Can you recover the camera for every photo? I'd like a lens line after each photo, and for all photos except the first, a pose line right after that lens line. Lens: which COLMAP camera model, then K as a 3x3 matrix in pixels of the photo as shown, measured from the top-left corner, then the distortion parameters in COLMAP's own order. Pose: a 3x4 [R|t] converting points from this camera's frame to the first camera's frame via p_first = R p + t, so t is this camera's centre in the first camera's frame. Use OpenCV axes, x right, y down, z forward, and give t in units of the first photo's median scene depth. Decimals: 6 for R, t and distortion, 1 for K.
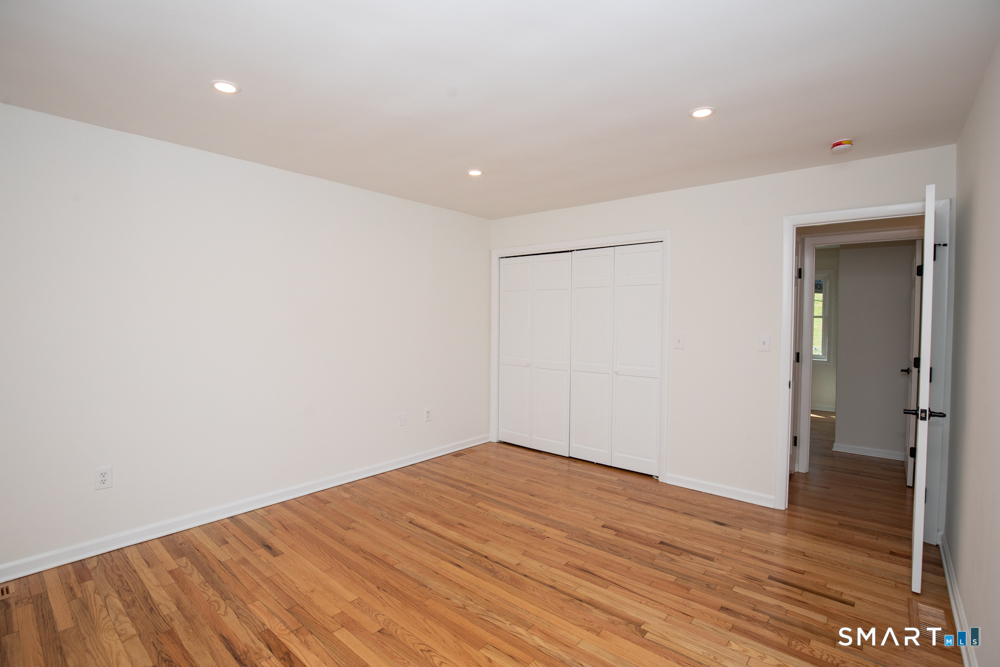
lens RADIAL K [[462.0, 0, 500.0], [0, 462.0, 333.5], [0, 0, 1]] dist [-0.022620, 0.001291]
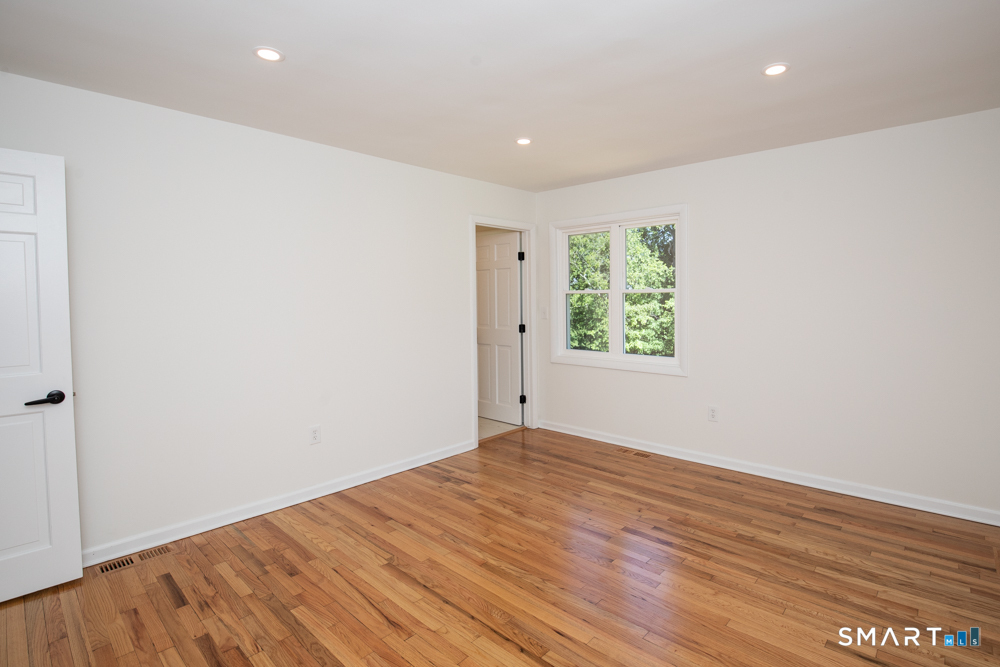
lens RADIAL K [[462.0, 0, 500.0], [0, 462.0, 333.5], [0, 0, 1]] dist [-0.022620, 0.001291]
pose [[-0.997069, -0.004748, 0.076358, -0.056043], [0.003759, 0.993828, 0.110871, -0.057516], [-0.076413, 0.110834, -0.990897, 1.932048]]
